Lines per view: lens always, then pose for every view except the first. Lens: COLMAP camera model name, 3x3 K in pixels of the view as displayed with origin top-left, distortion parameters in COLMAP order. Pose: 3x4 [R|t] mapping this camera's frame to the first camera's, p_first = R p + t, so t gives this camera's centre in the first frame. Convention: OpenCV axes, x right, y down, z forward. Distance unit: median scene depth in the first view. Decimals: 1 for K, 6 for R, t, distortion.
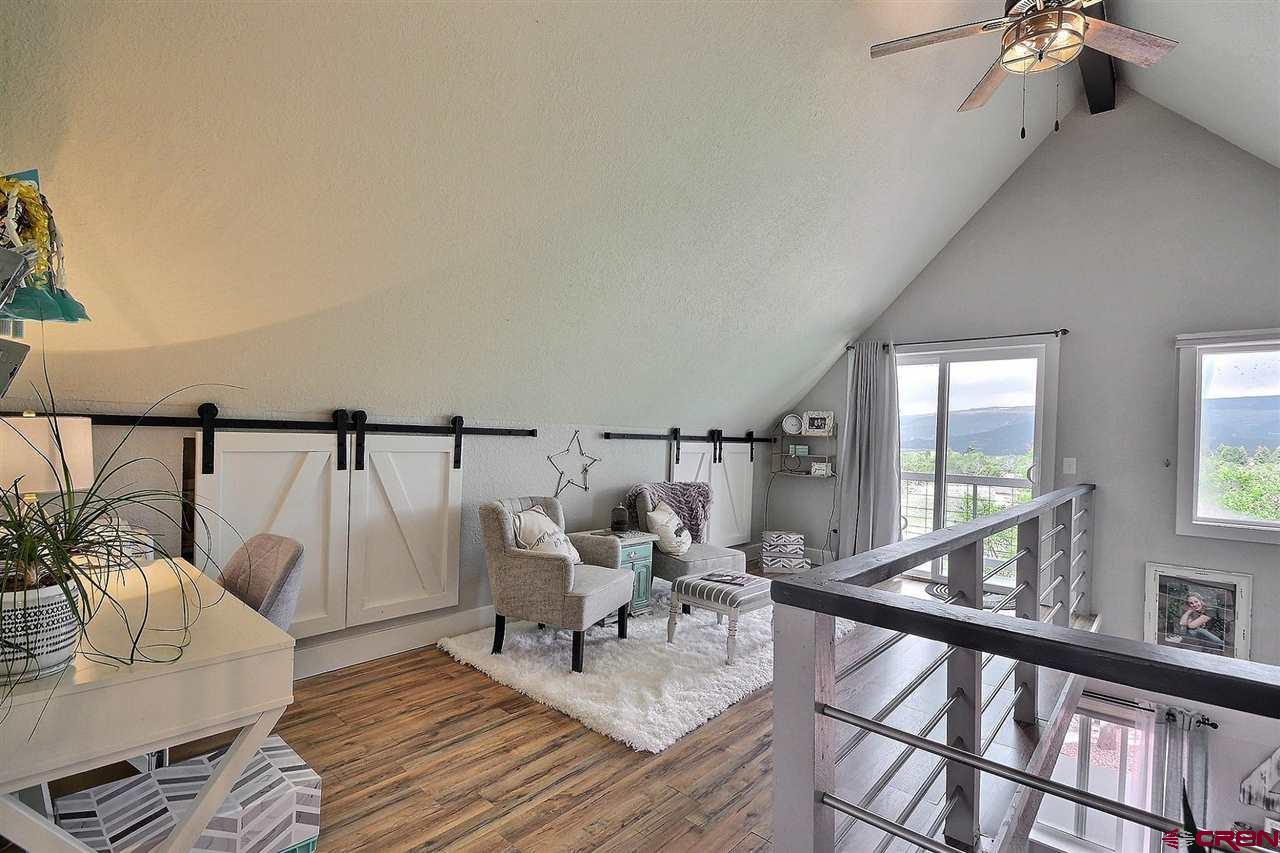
lens RADIAL K [[585.7, 0, 646.8], [0, 585.7, 445.2], [0, 0, 1]] dist [-0.000137, -0.000030]
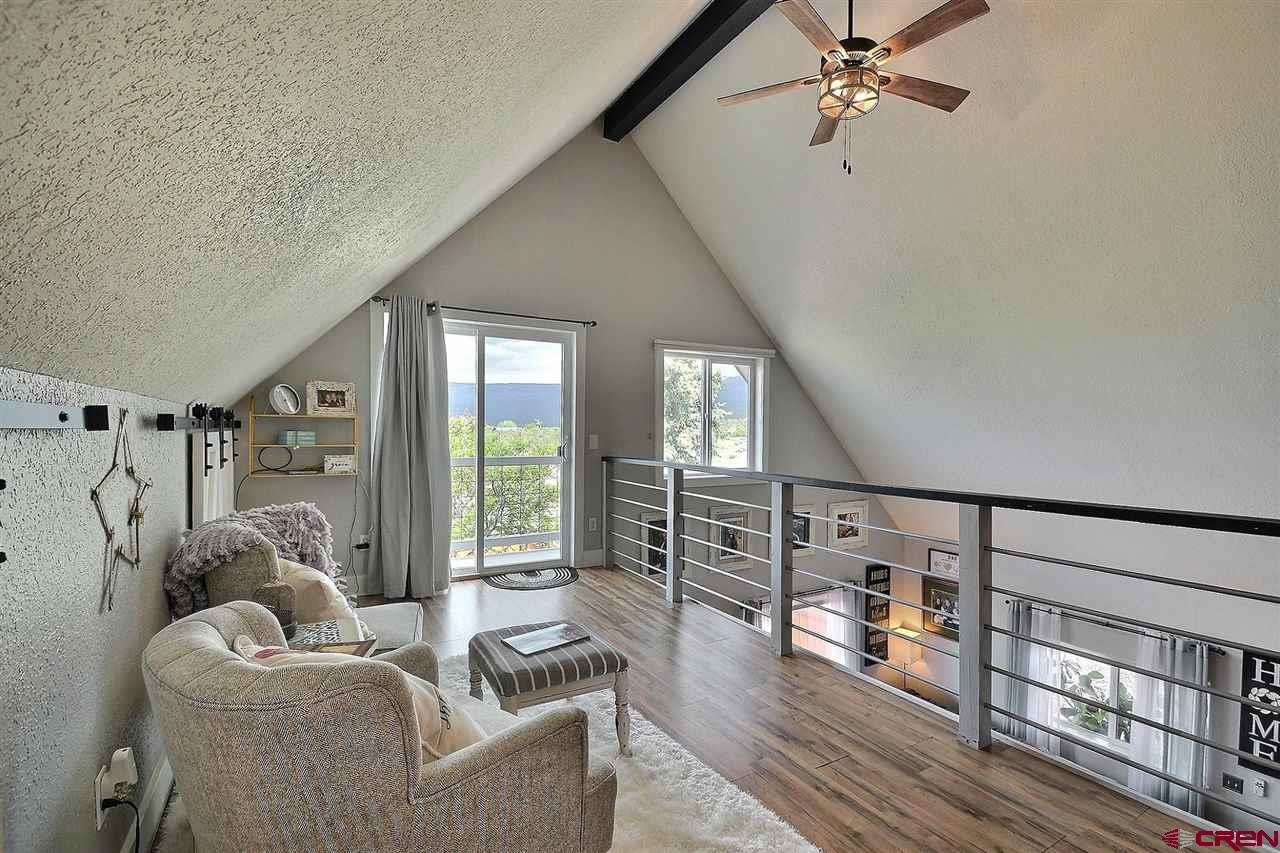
lens RADIAL K [[585.7, 0, 646.8], [0, 585.7, 445.2], [0, 0, 1]] dist [-0.000137, -0.000030]
pose [[0.303187, -0.054370, 0.951379, -0.296514], [0.017498, 0.998520, 0.051488, -0.012610], [-0.952770, 0.001037, 0.303690, 0.470270]]
